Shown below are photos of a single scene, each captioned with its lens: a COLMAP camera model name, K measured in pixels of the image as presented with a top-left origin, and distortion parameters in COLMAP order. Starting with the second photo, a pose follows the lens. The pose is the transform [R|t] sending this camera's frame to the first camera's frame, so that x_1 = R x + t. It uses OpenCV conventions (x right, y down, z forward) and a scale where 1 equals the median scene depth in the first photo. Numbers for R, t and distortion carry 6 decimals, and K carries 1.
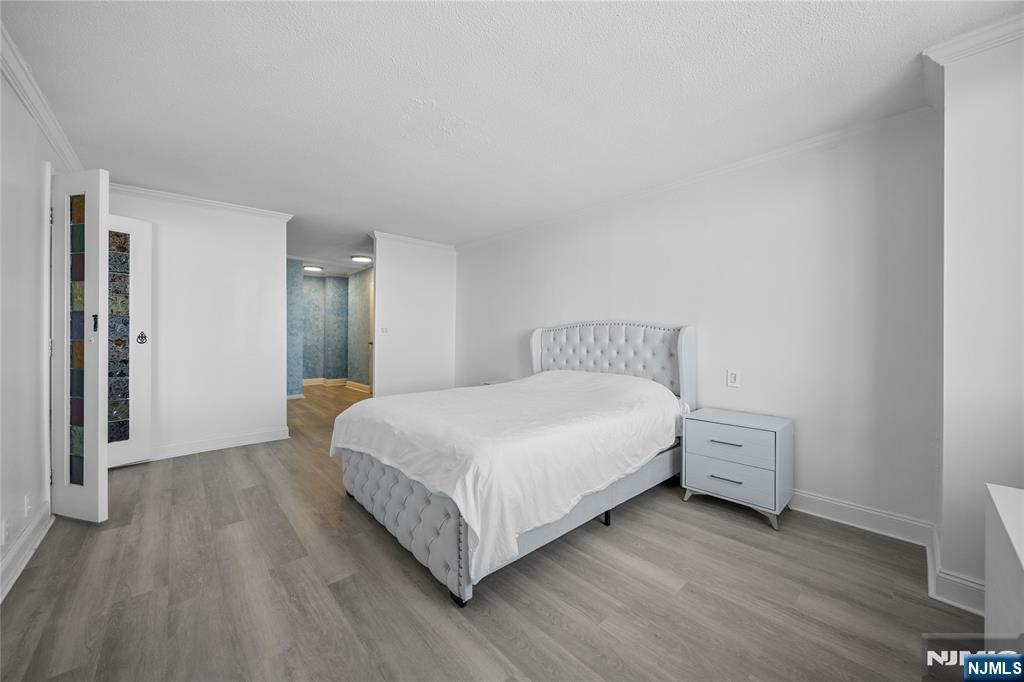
lens RADIAL K [[377.6, 0, 500.7], [0, 377.6, 337.0], [0, 0, 1]] dist [-0.001396, -0.000066]
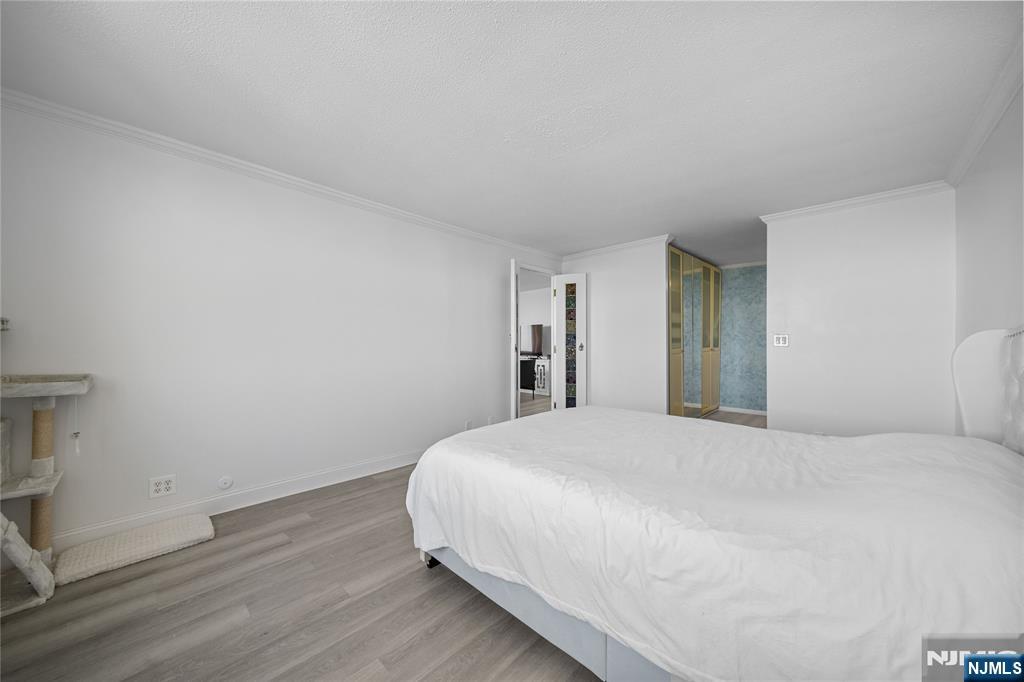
lens RADIAL K [[366.3, 0, 511.0], [0, 366.3, 347.1], [0, 0, 1]] dist [-0.001689, -0.001872]
pose [[0.075202, 0.003362, -0.997163, 0.350690], [-0.007698, 0.999966, 0.002791, 0.000215], [0.997139, 0.007466, 0.075225, 0.375916]]
